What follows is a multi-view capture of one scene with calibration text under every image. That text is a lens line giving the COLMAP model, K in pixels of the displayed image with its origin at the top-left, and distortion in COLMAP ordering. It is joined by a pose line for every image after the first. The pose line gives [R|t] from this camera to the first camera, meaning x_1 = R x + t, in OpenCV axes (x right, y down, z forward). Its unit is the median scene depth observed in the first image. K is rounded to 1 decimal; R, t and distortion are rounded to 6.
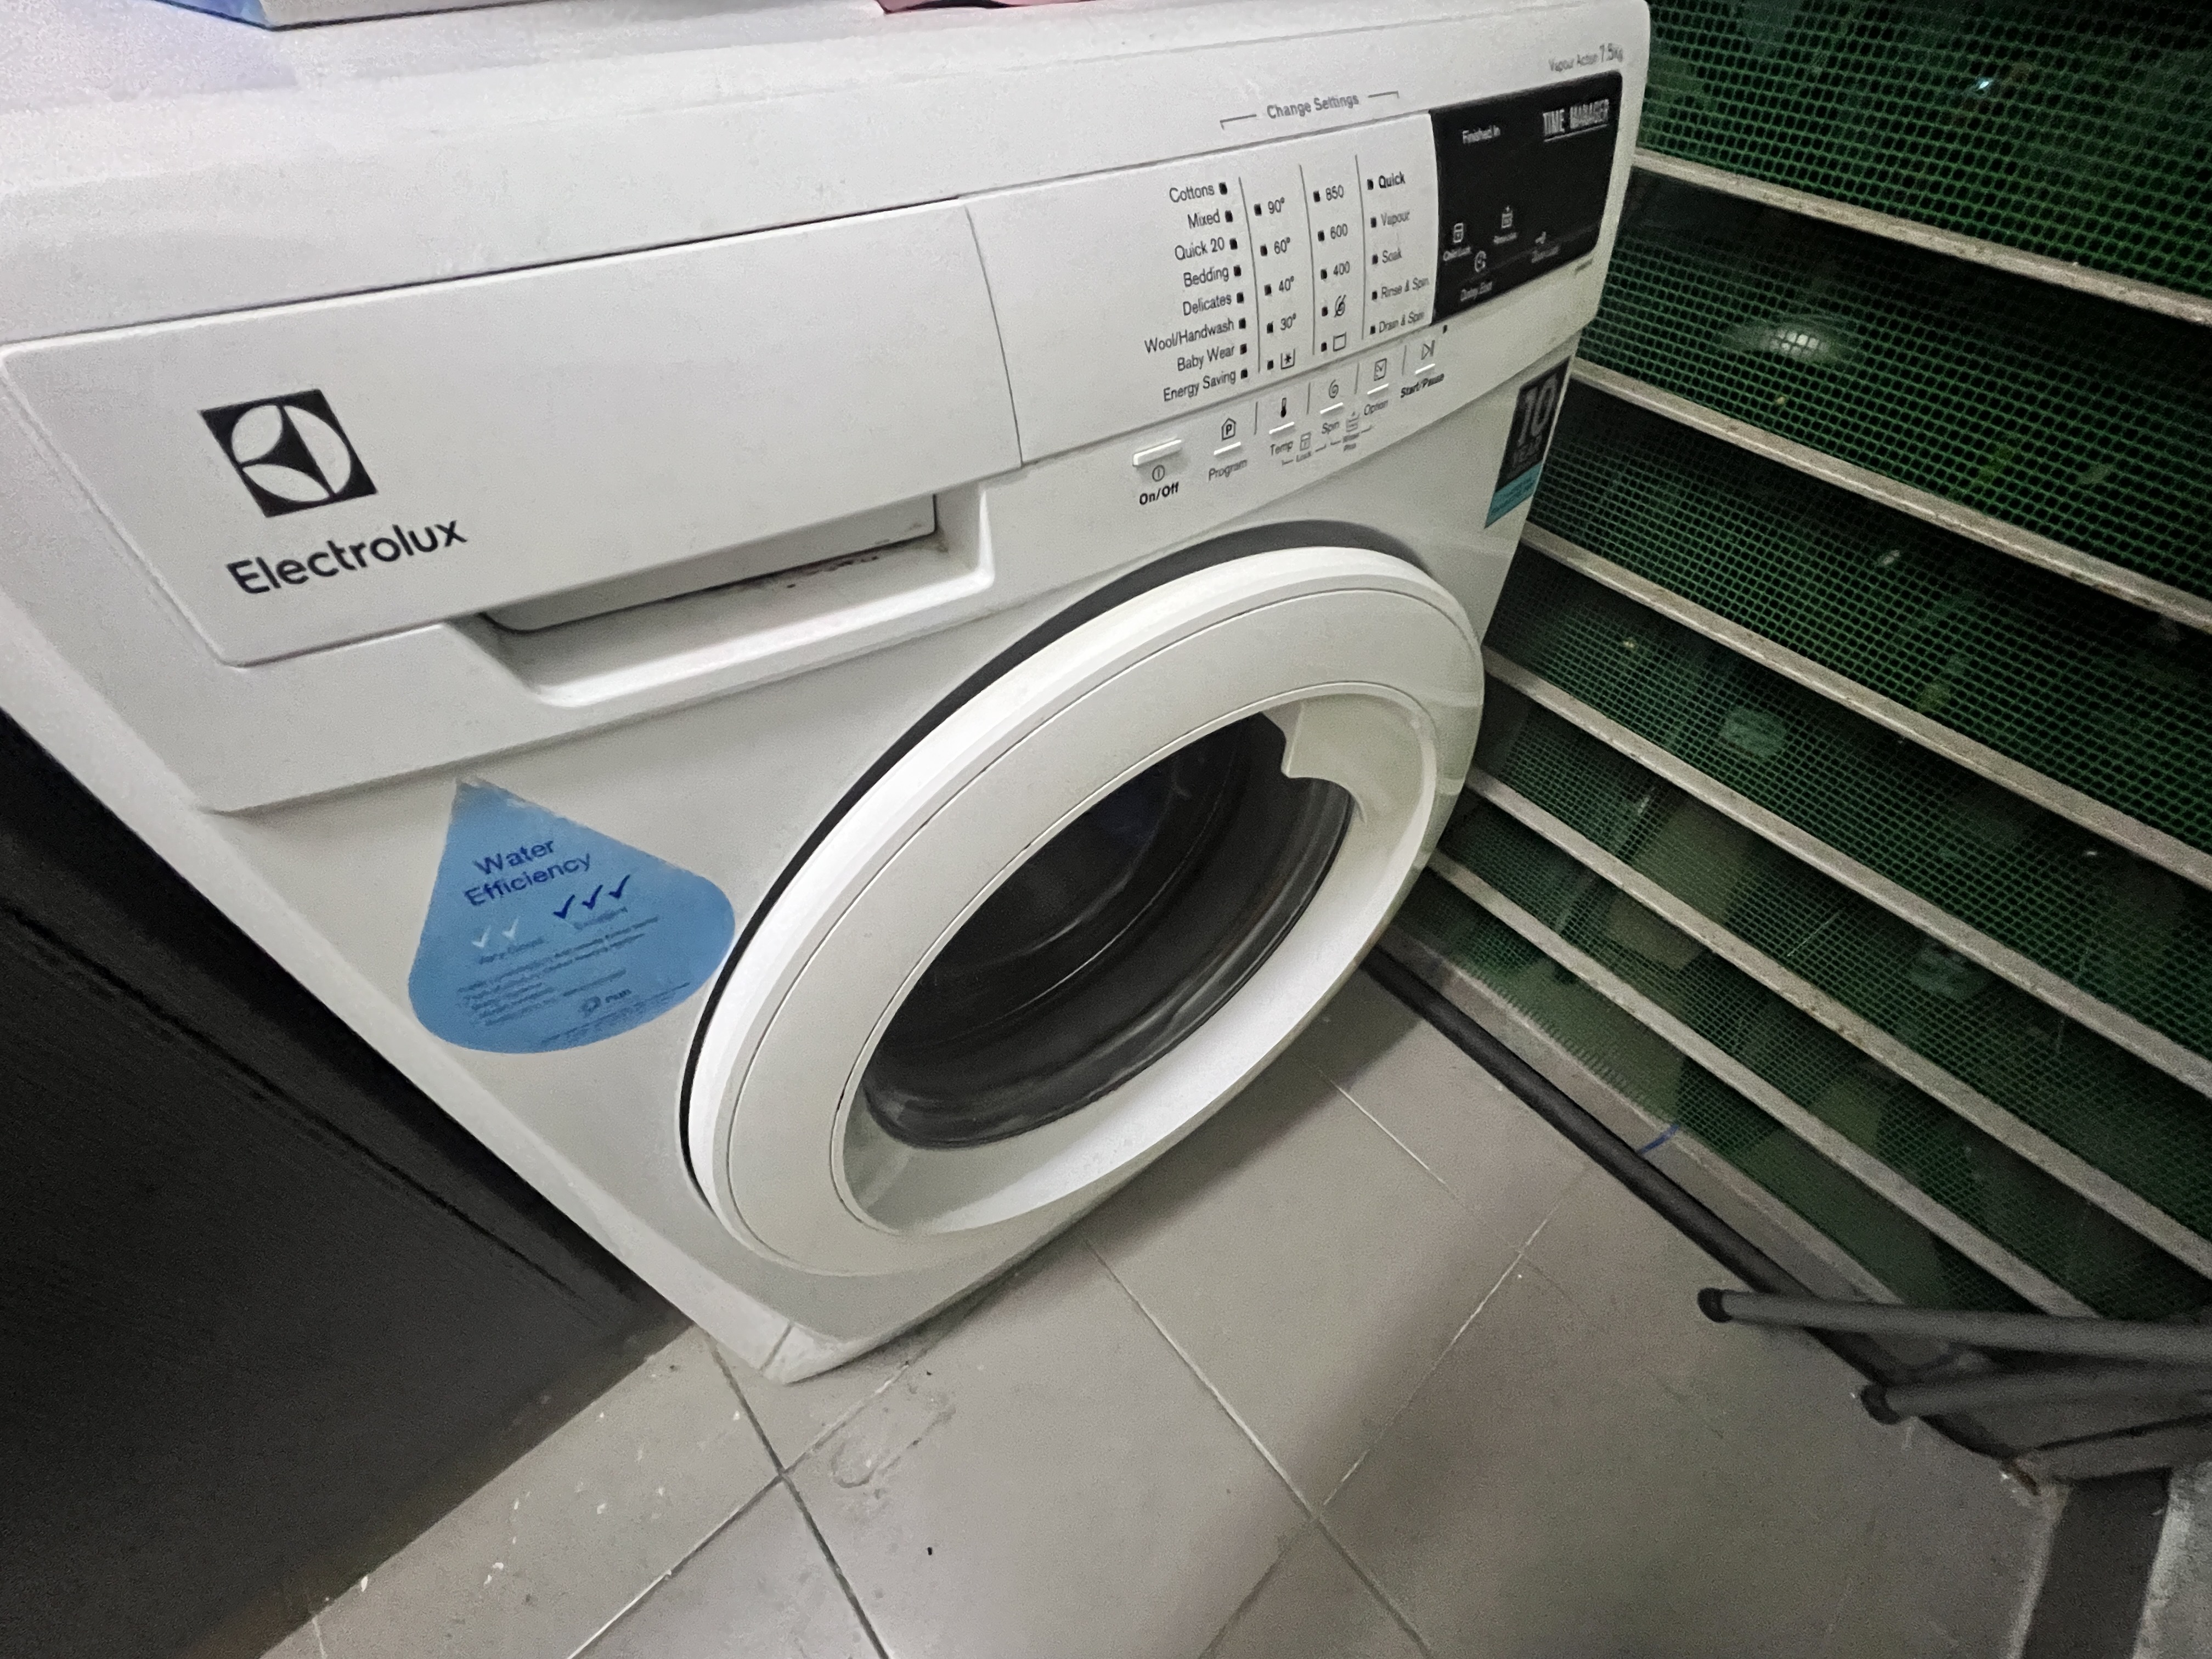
lens RADIAL K [[888.6, 0, 1101.4], [0, 888.6, 838.5], [0, 0, 1]] dist [-0.003592, -0.000336]
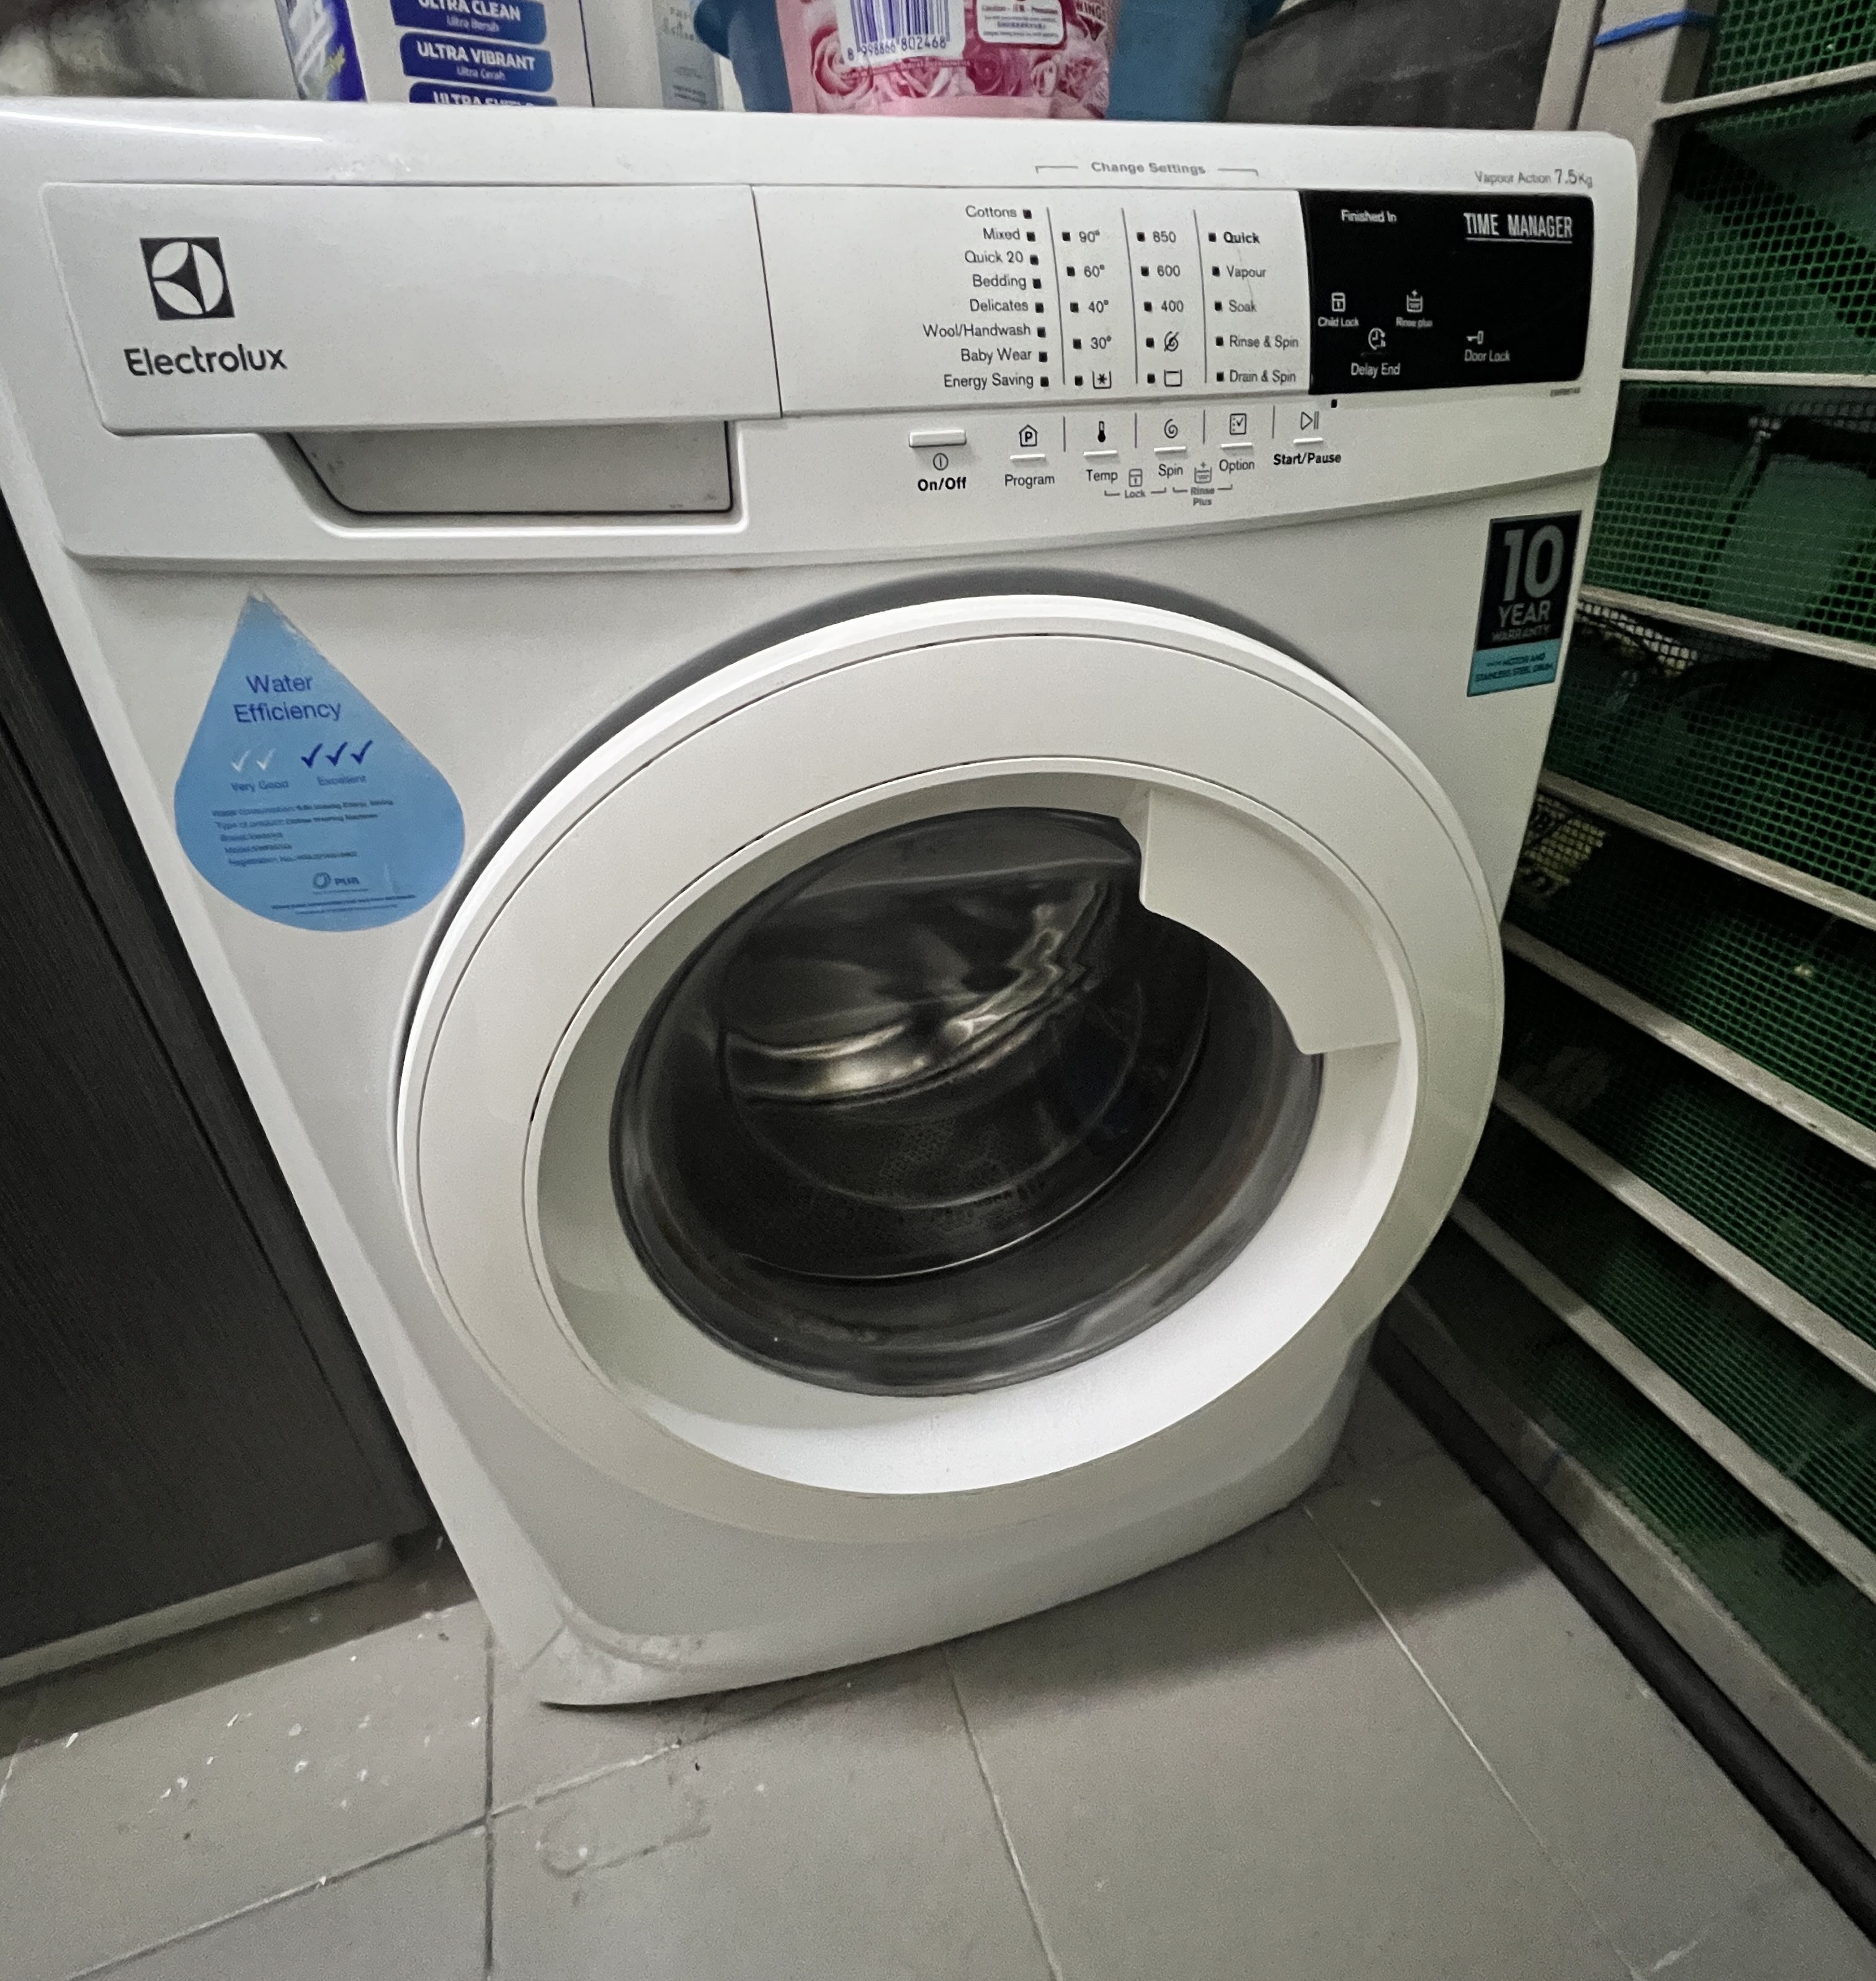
lens RADIAL K [[1013.1, 0, 943.9], [0, 1013.1, 985.2], [0, 0, 1]] dist [-0.003121, -0.001203]
pose [[0.930170, 0.145704, -0.336977, 0.540455], [-0.243311, 0.932006, -0.268635, 0.449046], [0.274924, 0.331867, 0.902375, 0.161261]]
